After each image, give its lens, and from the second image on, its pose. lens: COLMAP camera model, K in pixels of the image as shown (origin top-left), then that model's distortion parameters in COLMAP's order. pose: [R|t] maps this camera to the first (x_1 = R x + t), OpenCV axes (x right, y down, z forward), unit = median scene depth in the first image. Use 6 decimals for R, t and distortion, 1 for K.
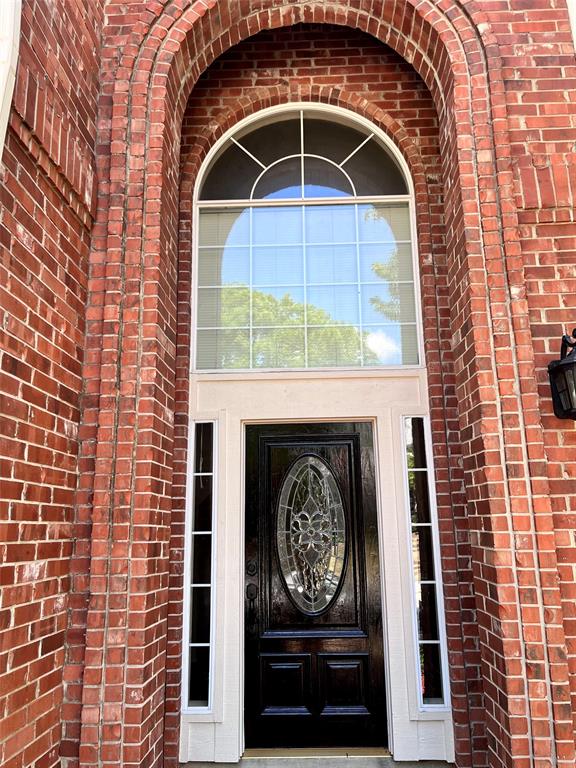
lens RADIAL K [[612.8, 0, 288.0], [0, 612.8, 384.0], [0, 0, 1]] dist [0.008217, 0.004801]
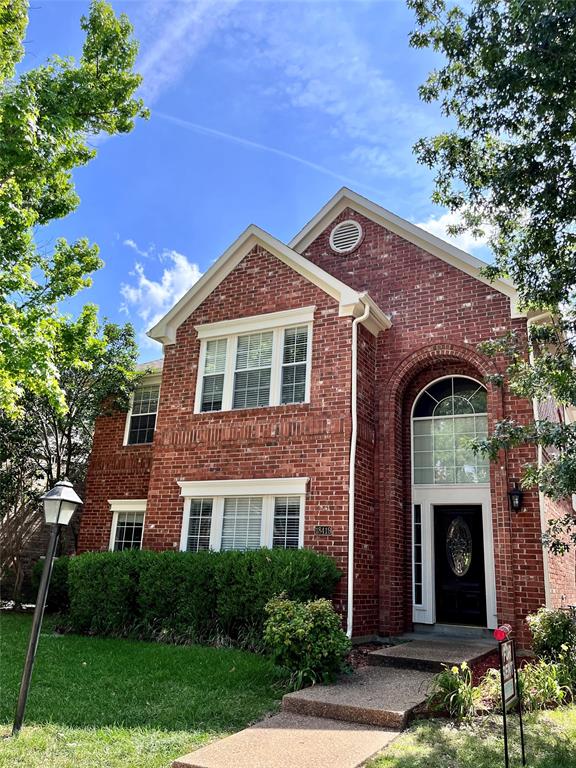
lens RADIAL K [[591.2, 0, 288.0], [0, 591.2, 384.0], [0, 0, 1]] dist [0.008815, 0.002670]
pose [[0.894124, -0.076783, -0.441189, 0.622632], [0.039153, 0.994822, -0.093788, -0.277897], [0.446105, 0.066584, 0.892500, -1.858690]]
